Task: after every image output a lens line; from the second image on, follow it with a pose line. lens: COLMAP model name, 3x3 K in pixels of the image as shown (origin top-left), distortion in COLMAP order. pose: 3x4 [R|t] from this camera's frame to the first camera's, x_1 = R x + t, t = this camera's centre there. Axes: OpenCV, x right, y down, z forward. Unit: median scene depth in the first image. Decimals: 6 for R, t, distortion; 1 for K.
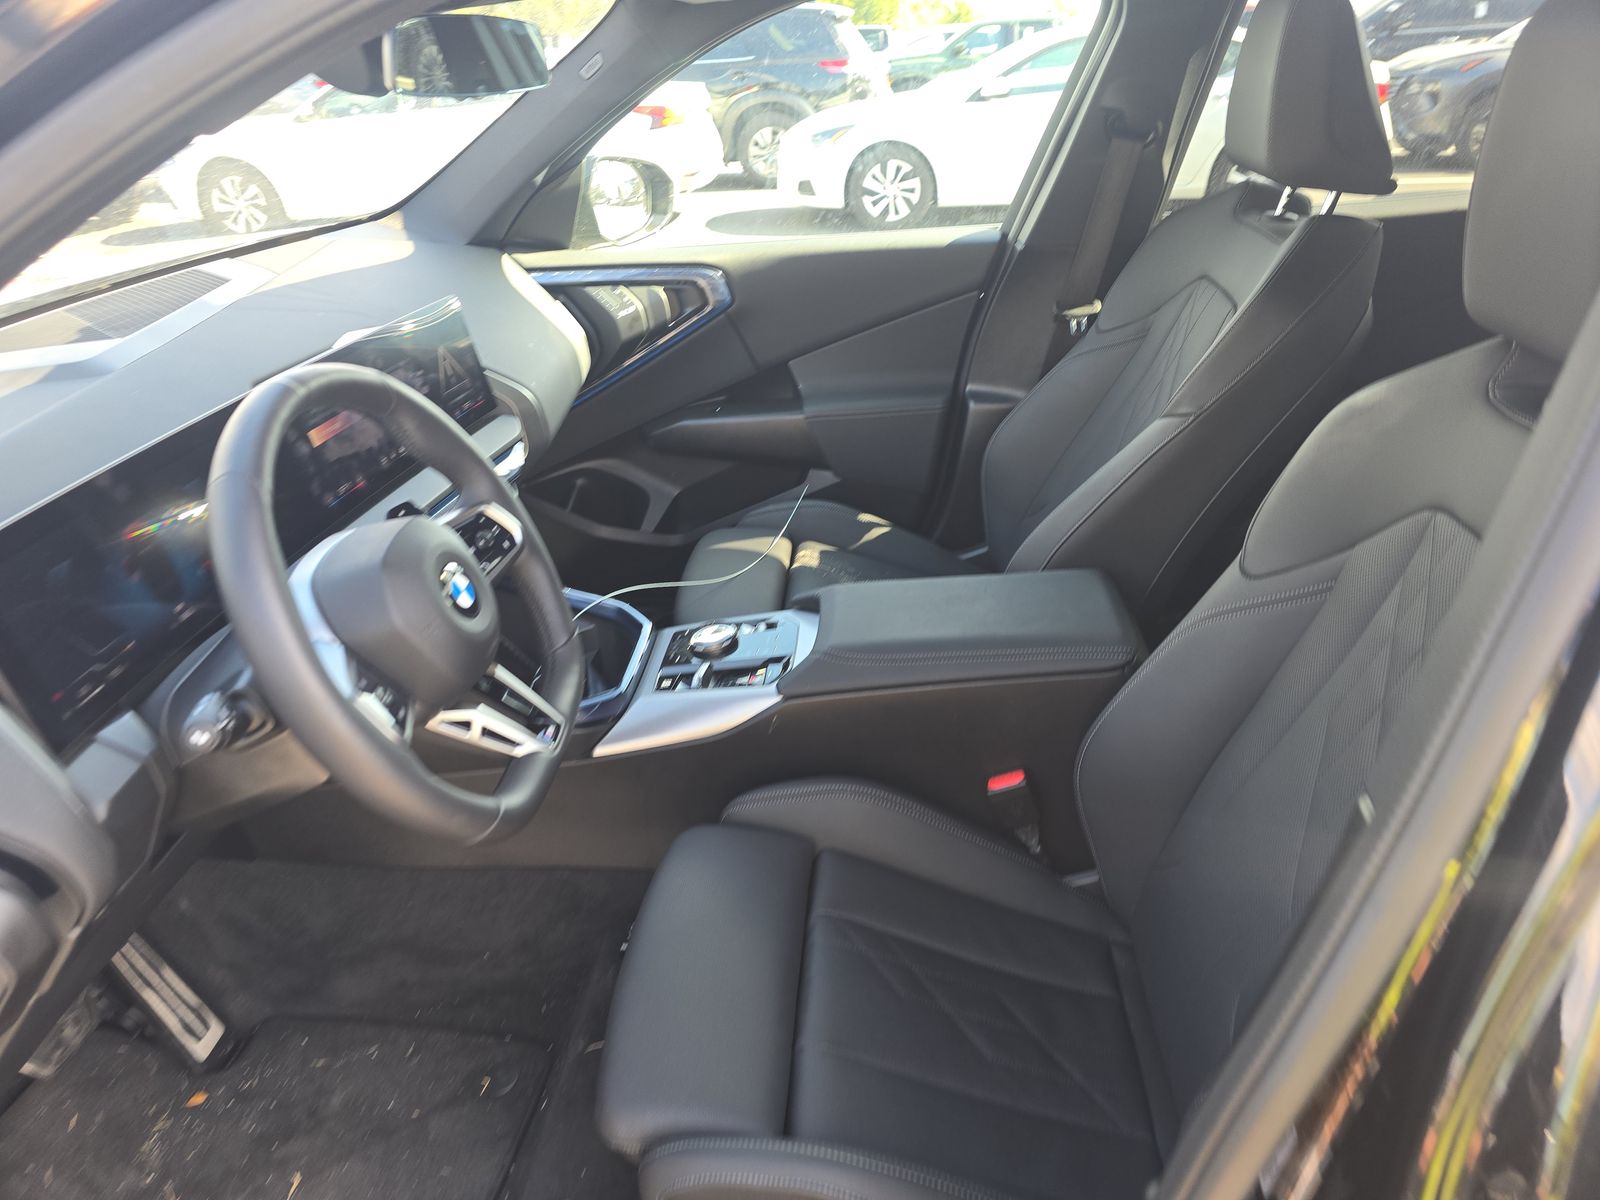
lens RADIAL K [[1054.5, 0, 796.2], [0, 1054.5, 616.0], [0, 0, 1]] dist [0.065863, -0.074812]
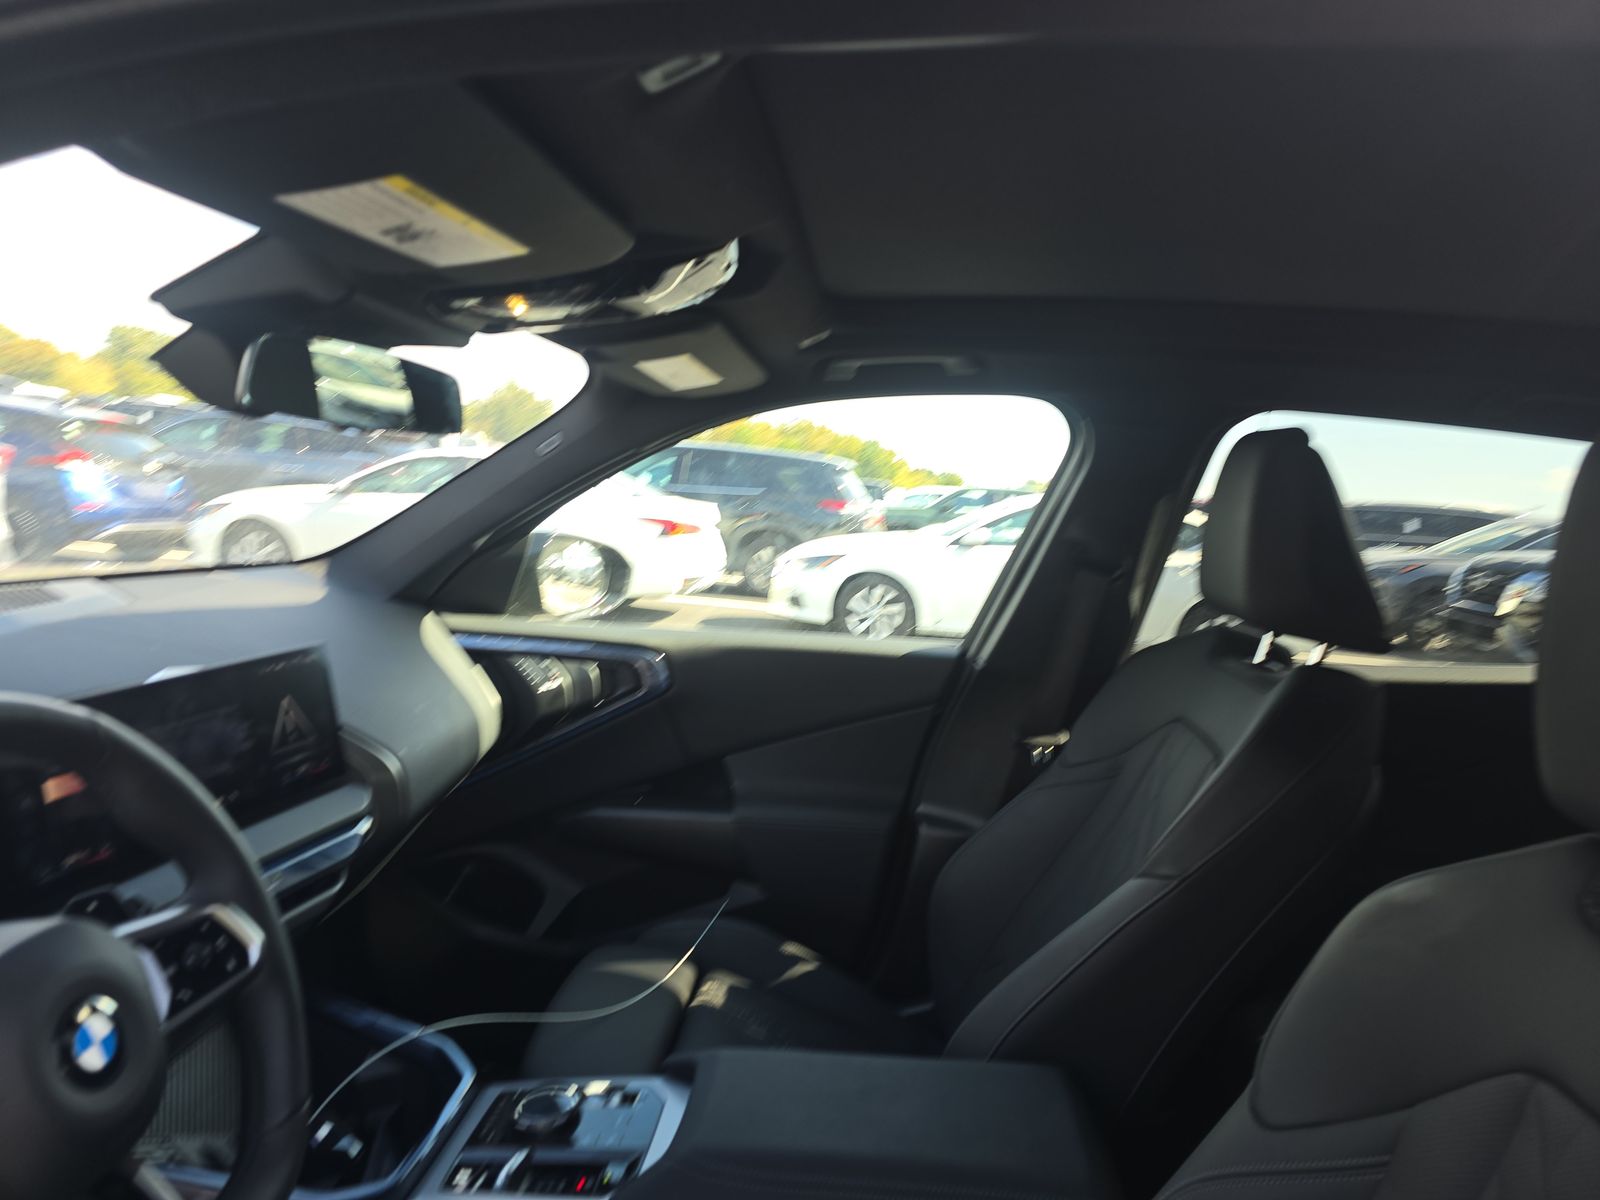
lens RADIAL K [[1054.5, 0, 796.2], [0, 1054.5, 616.0], [0, 0, 1]] dist [0.065863, -0.074812]
pose [[0.993863, 0.110585, 0.002655, 0.040988], [-0.102077, 0.926119, -0.363157, -0.033756], [-0.042618, 0.360658, 0.931724, 0.123939]]
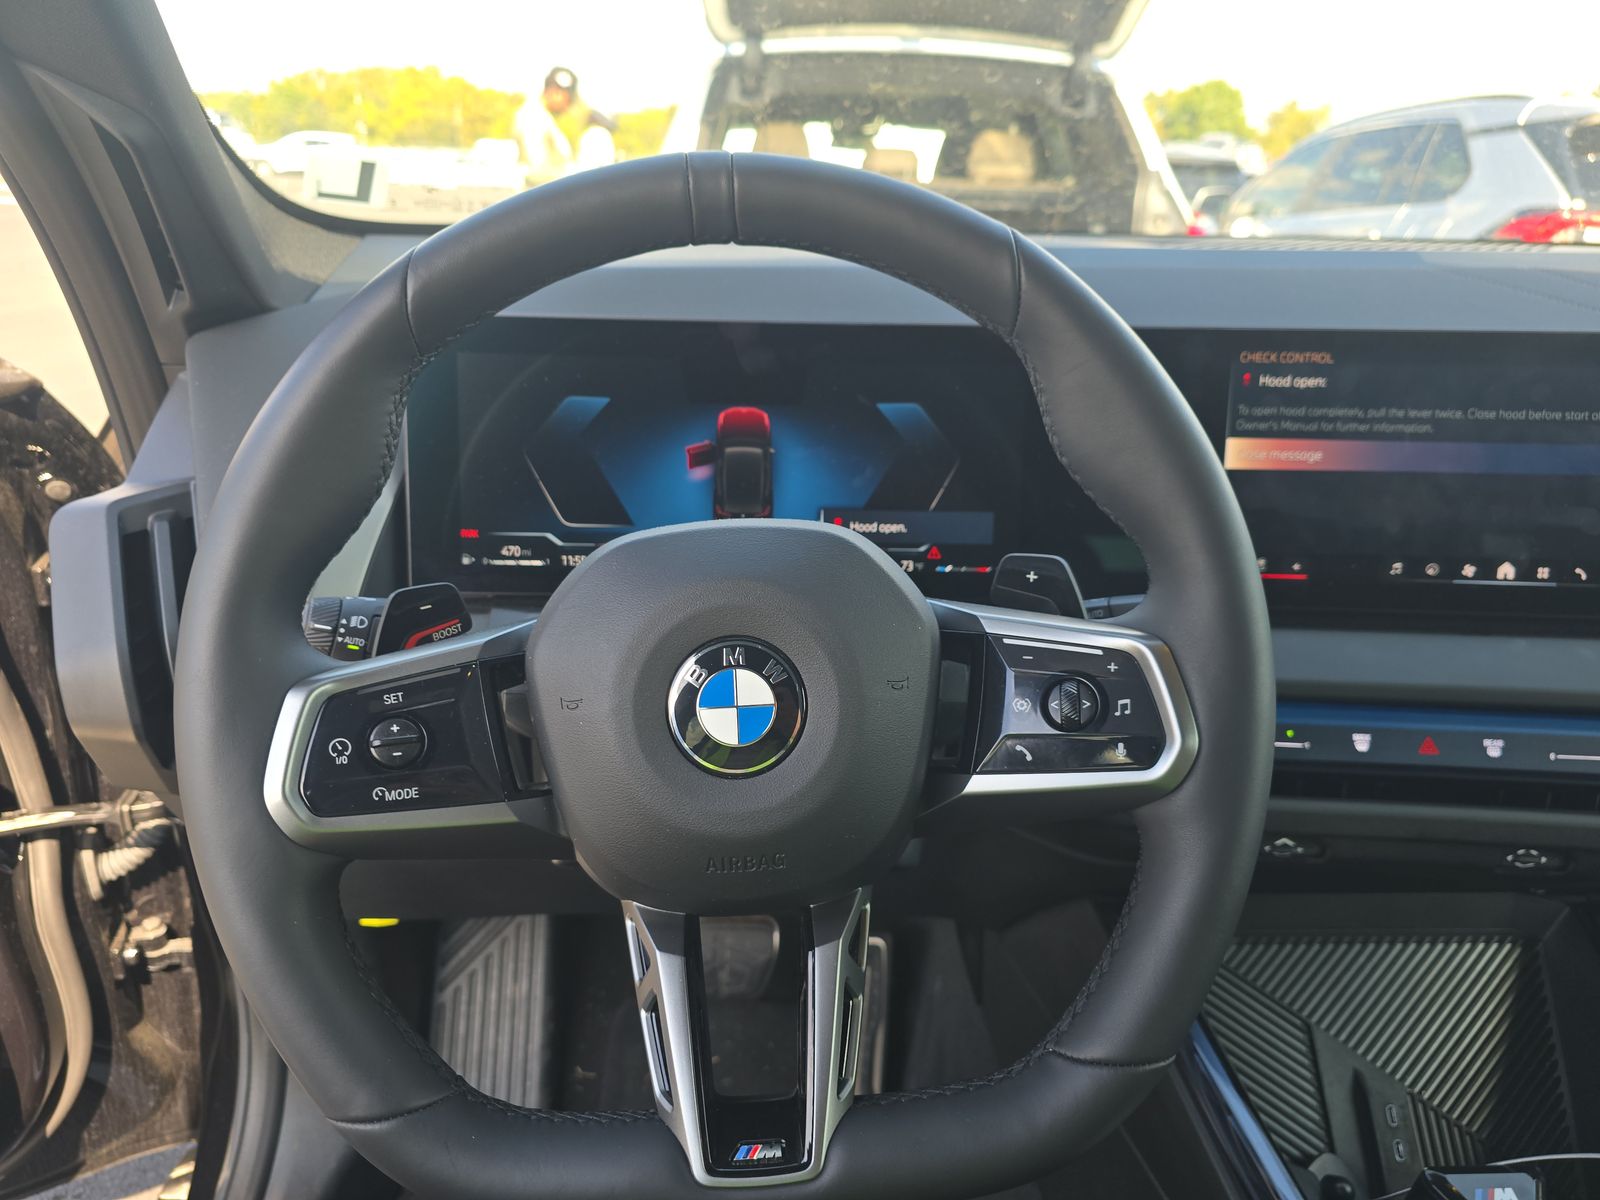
lens RADIAL K [[1094.4, 0, 791.5], [0, 1094.4, 609.5], [0, 0, 1]] dist [0.056197, -0.091721]
pose [[0.103573, 0.365562, -0.925007, 0.034429], [-0.498853, 0.823669, 0.269657, -0.084496], [0.860476, 0.433513, 0.267671, 0.416269]]
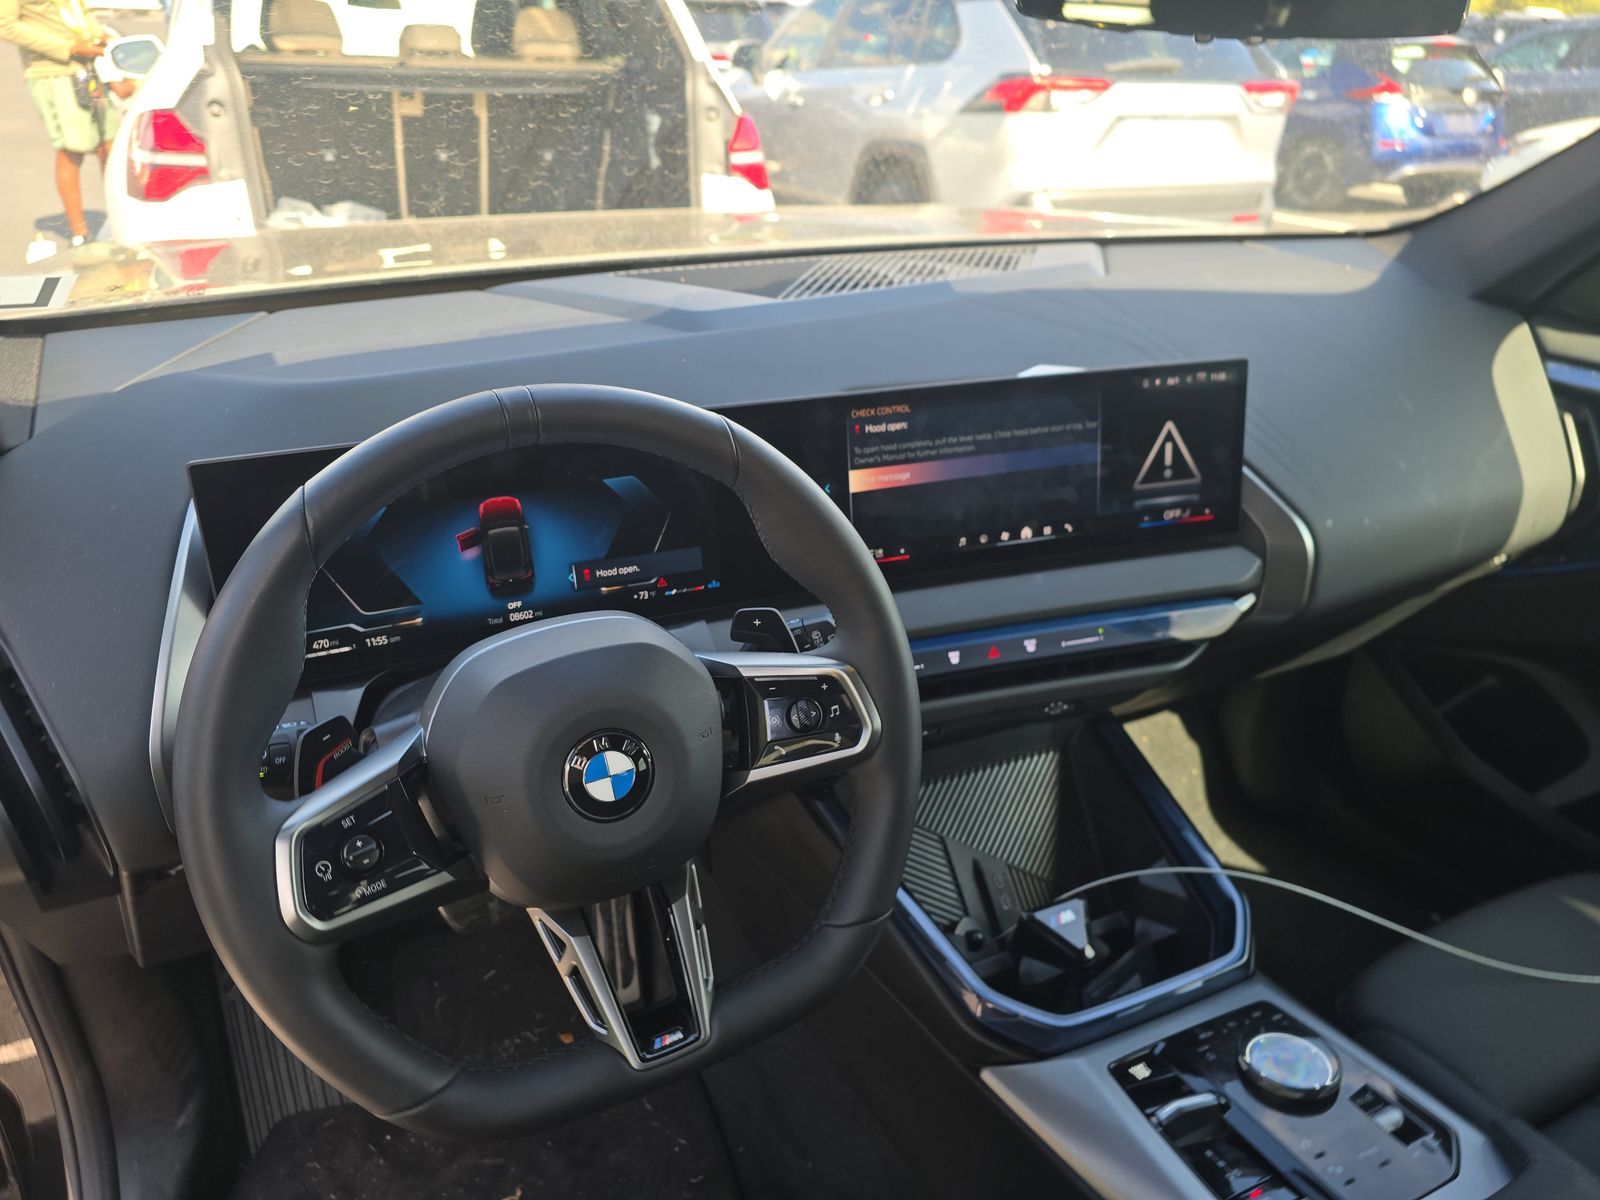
lens RADIAL K [[1094.4, 0, 791.5], [0, 1094.4, 609.5], [0, 0, 1]] dist [0.056197, -0.091721]
pose [[0.478958, 0.441855, -0.758527, 0.090667], [-0.447233, 0.866359, 0.222272, -0.142726], [0.755369, 0.232779, 0.612562, 0.306552]]
